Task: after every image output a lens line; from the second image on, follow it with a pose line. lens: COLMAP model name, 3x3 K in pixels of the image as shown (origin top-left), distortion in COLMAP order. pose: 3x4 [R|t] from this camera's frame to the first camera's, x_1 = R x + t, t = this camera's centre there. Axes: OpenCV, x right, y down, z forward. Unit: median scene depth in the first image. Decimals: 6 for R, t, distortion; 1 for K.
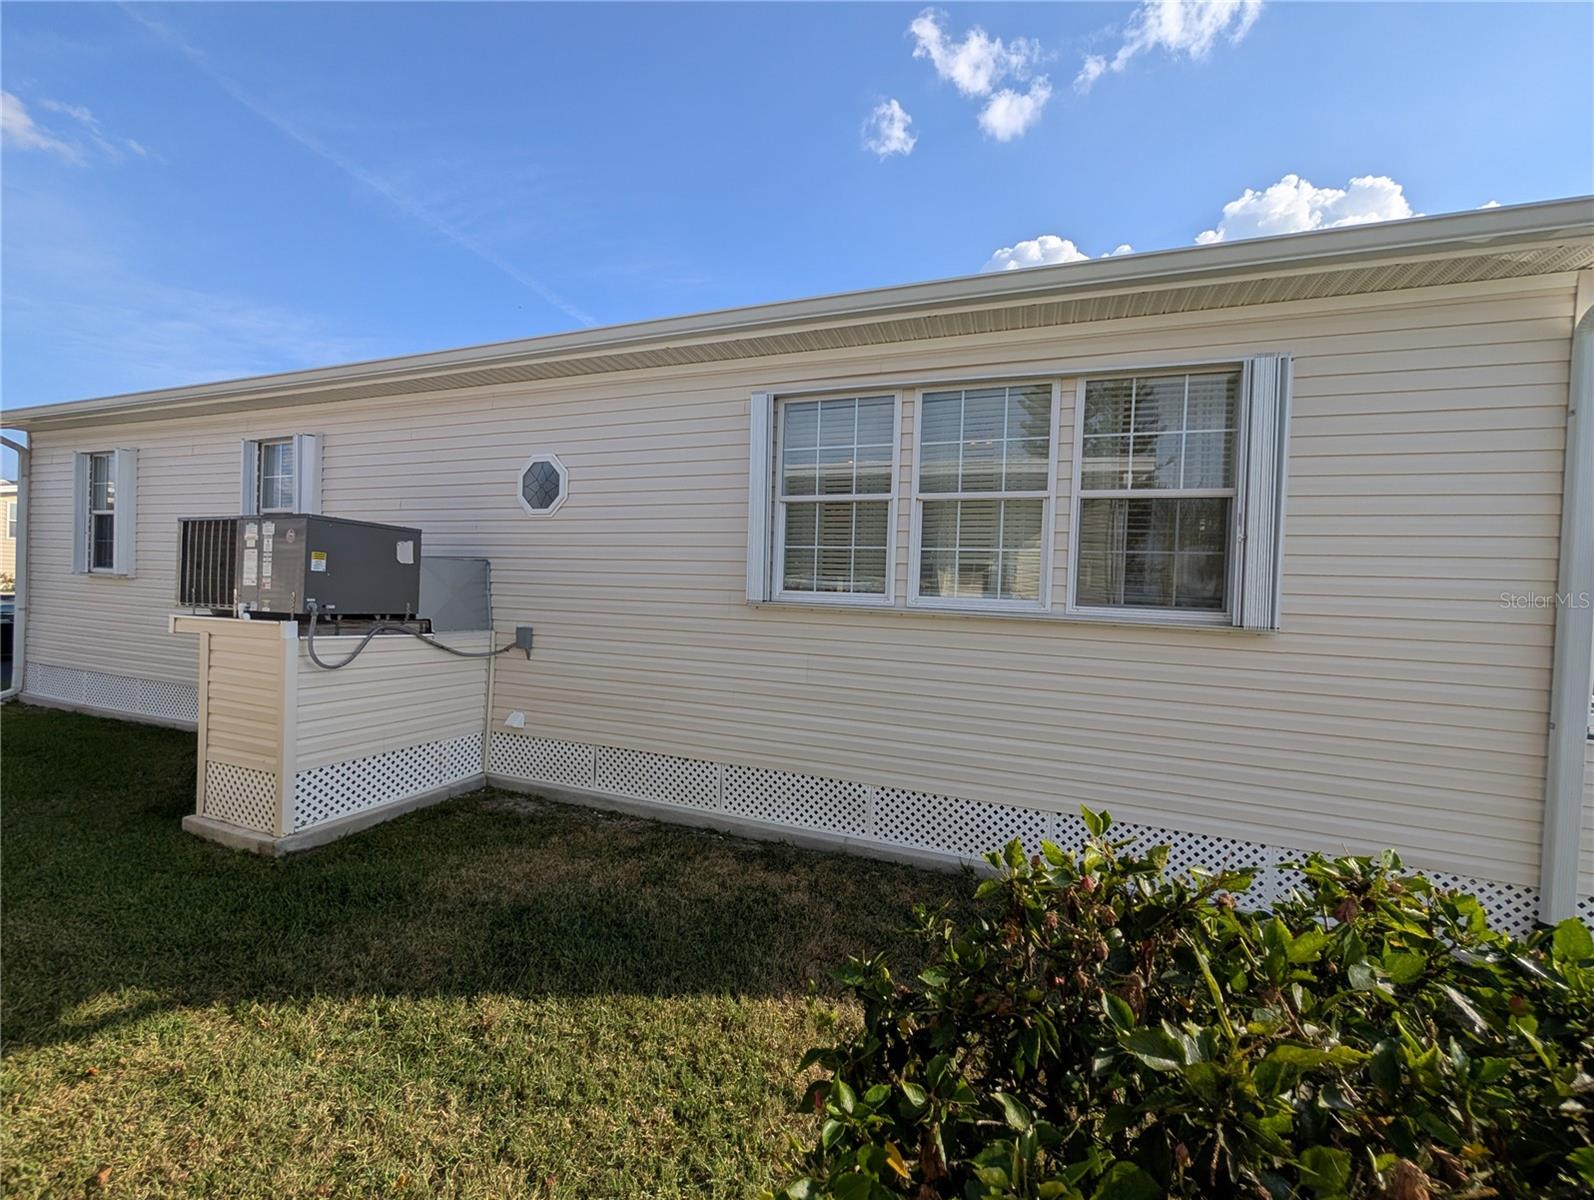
lens RADIAL K [[603.6, 0, 792.1], [0, 603.6, 602.6], [0, 0, 1]] dist [-0.001288, 0.000421]
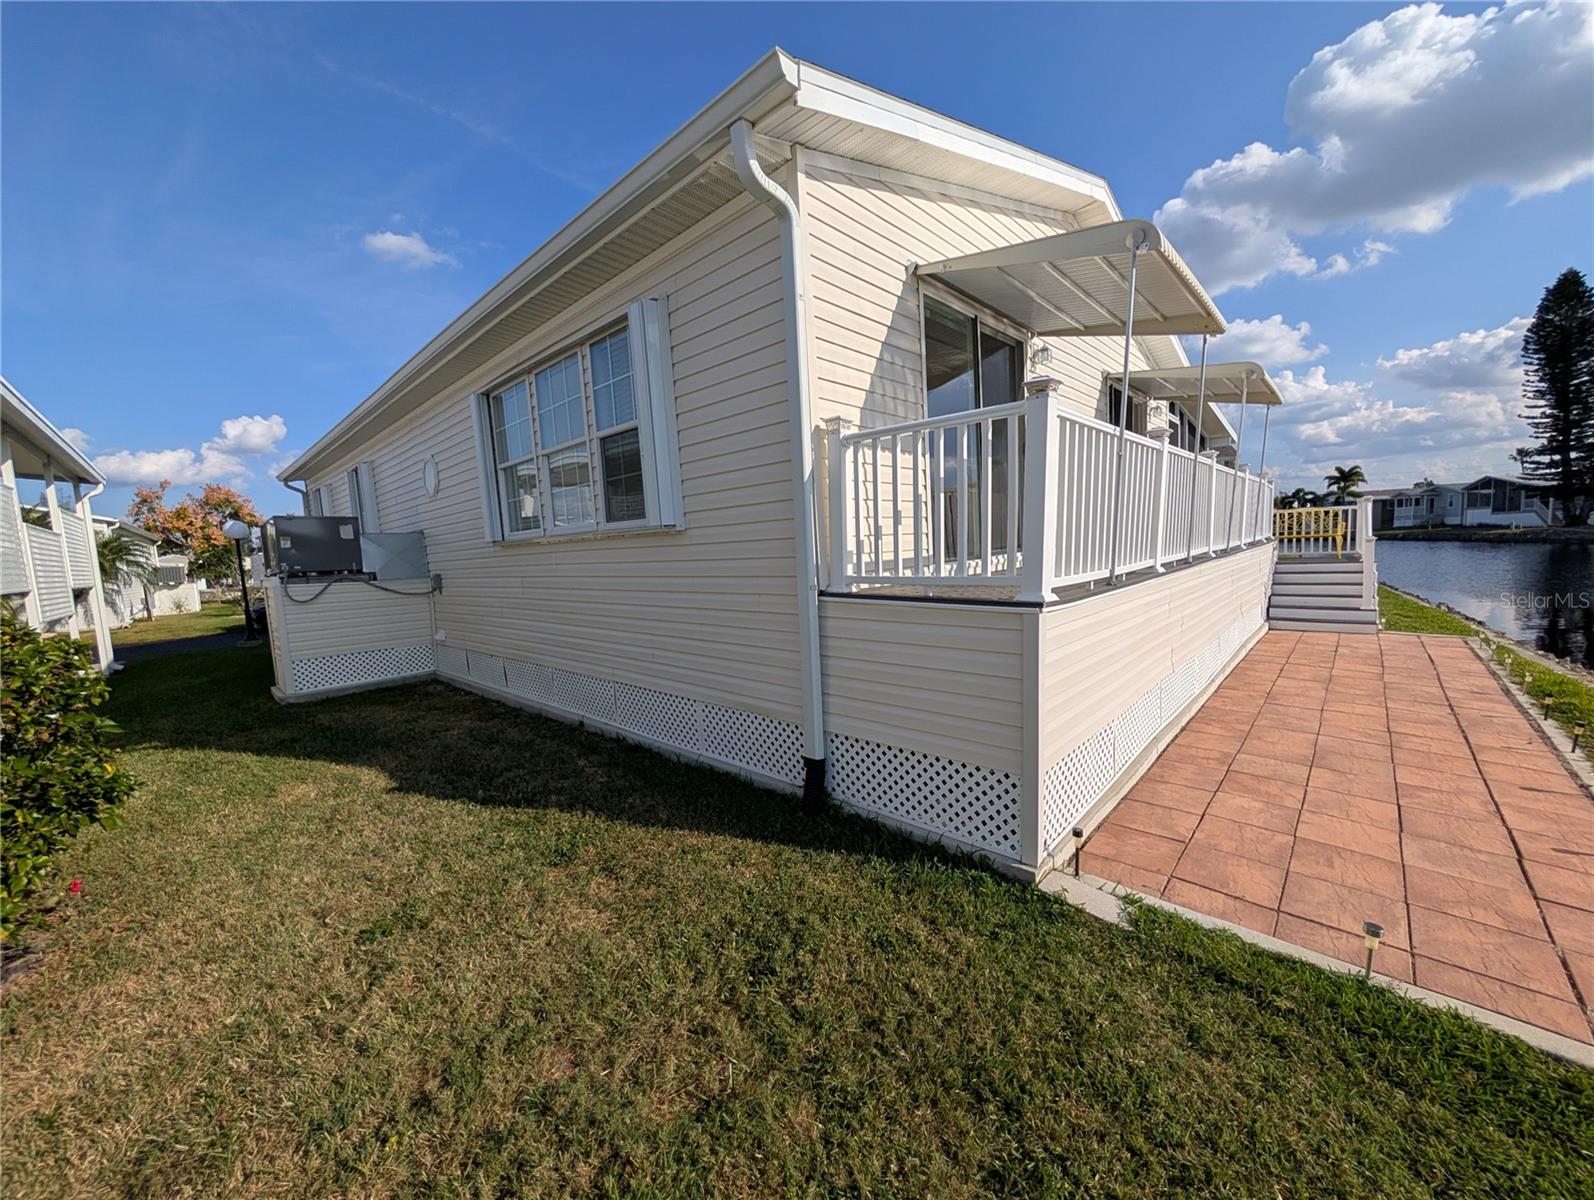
lens RADIAL K [[603.6, 0, 809.3], [0, 603.6, 603.2], [0, 0, 1]] dist [-0.001288, 0.000421]
pose [[0.917321, -0.051755, -0.394770, 1.172090], [0.084391, 0.994261, 0.065749, 0.109503], [0.389102, -0.093628, 0.916424, -0.027408]]
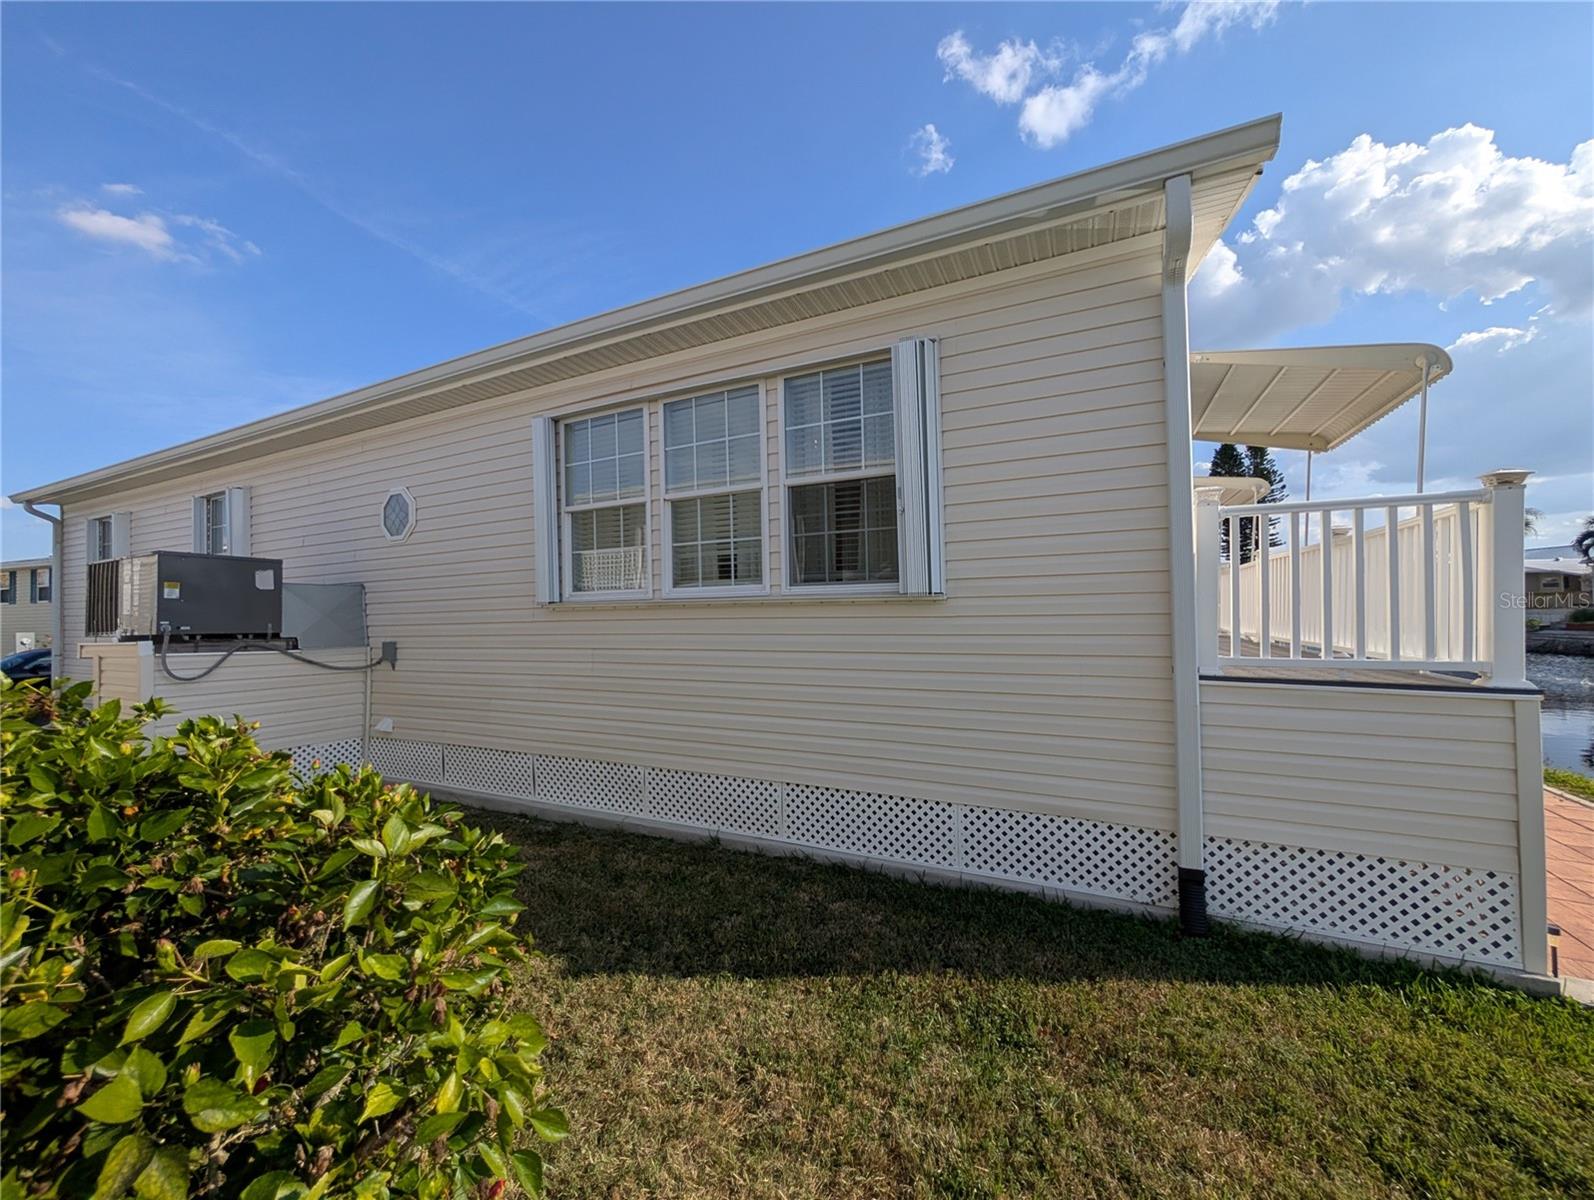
lens RADIAL K [[603.6, 0, 800.3], [0, 603.6, 600.9], [0, 0, 1]] dist [-0.001288, 0.000421]
pose [[0.993433, -0.061264, -0.096634, 0.505534], [0.057689, 0.997558, -0.039363, 0.063540], [0.098810, 0.033530, 0.994541, -0.052338]]
